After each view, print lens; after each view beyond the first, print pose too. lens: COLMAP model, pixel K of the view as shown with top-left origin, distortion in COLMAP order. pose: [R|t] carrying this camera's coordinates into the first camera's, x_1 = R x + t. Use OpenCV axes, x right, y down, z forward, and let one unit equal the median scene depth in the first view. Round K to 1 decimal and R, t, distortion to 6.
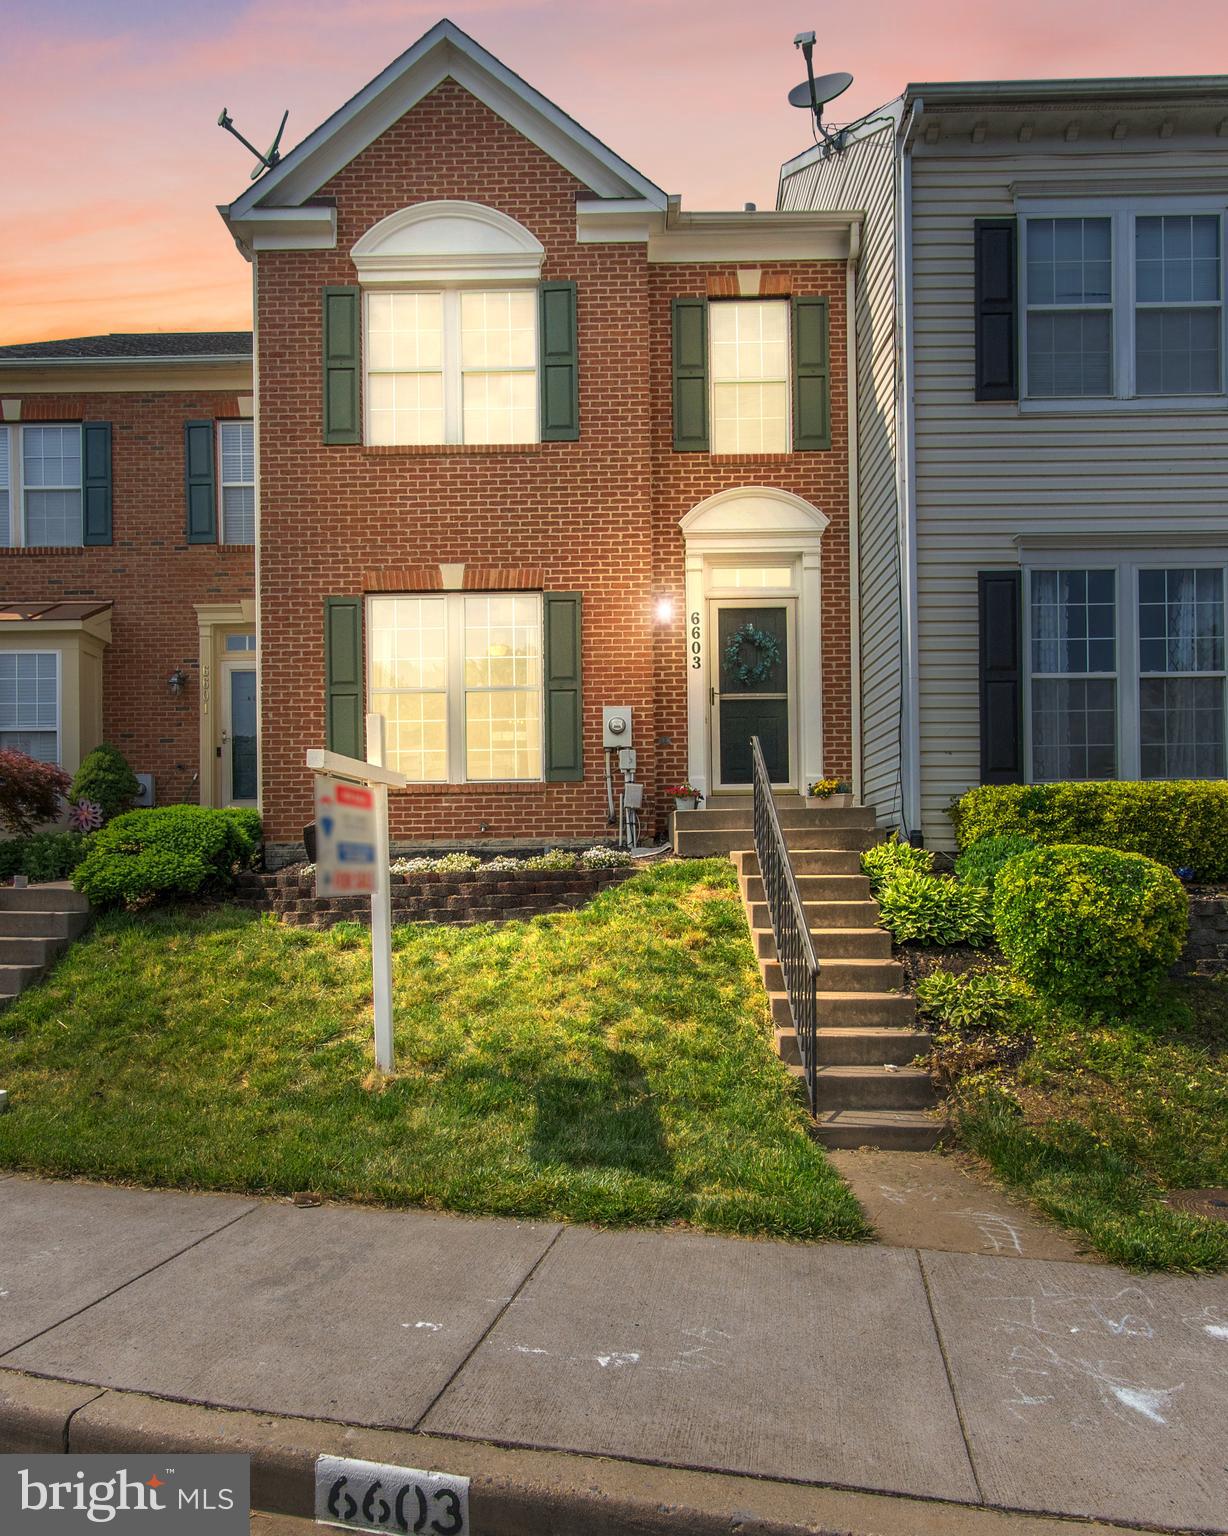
lens RADIAL K [[622.6, 0, 640.6], [0, 622.6, 791.4], [0, 0, 1]] dist [0.000153, 0.000107]
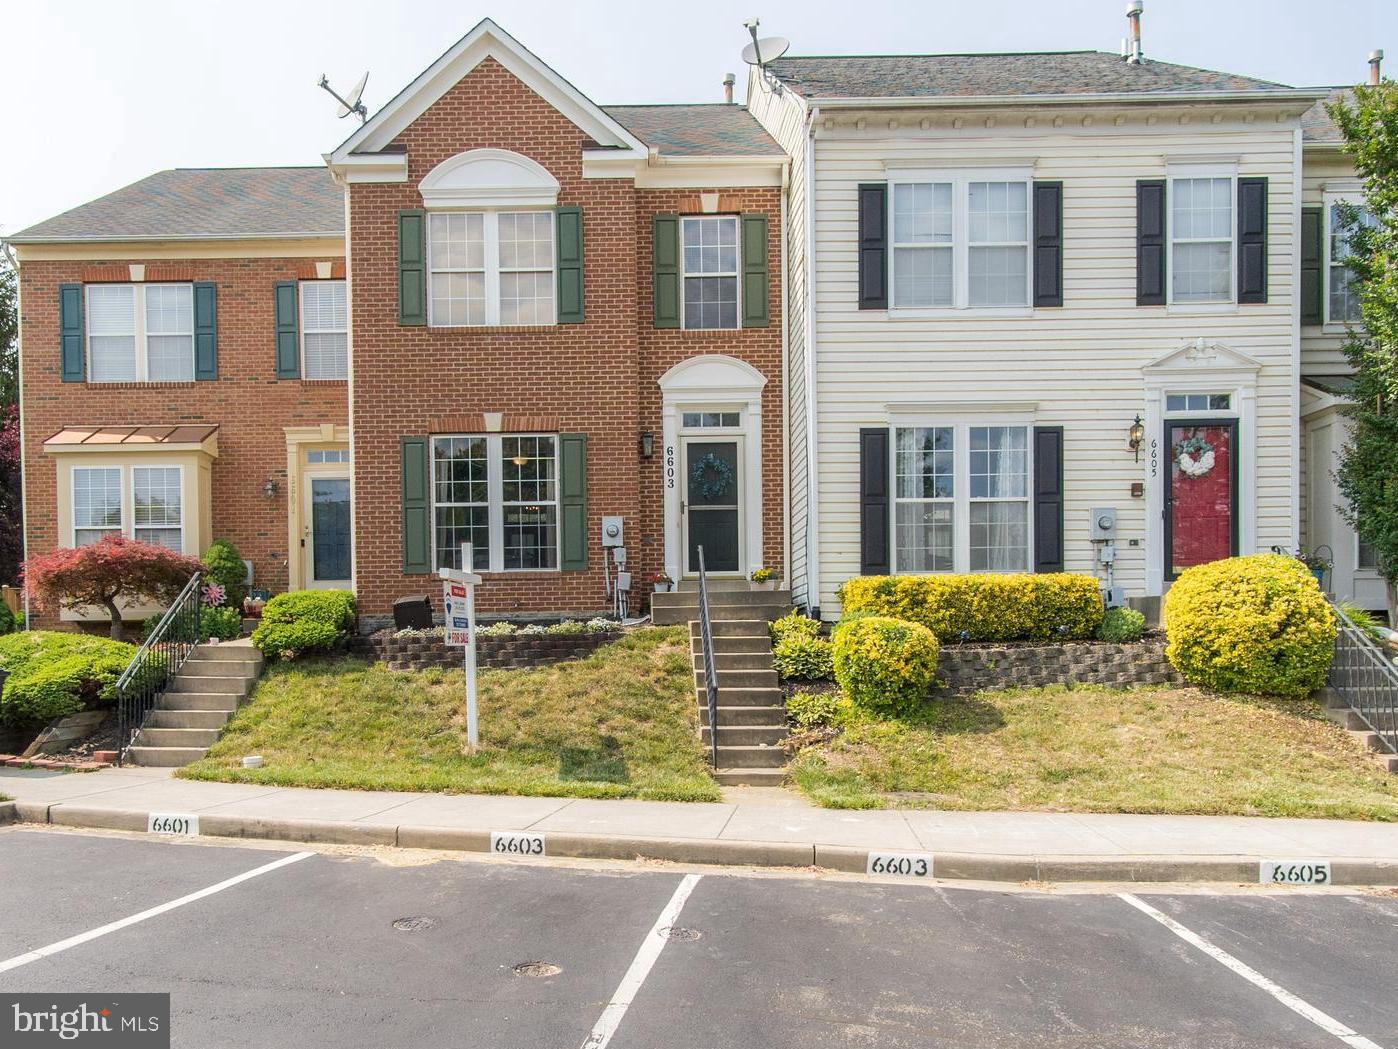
lens RADIAL K [[1076.6, 0, 699.0], [0, 1076.6, 524.5], [0, 0, 1]] dist [0.001307, -0.000448]
pose [[0.999997, -0.000876, -0.002148, 0.159623], [0.000897, 0.999953, 0.009603, -0.141417], [0.002140, -0.009605, 0.999952, -1.395067]]
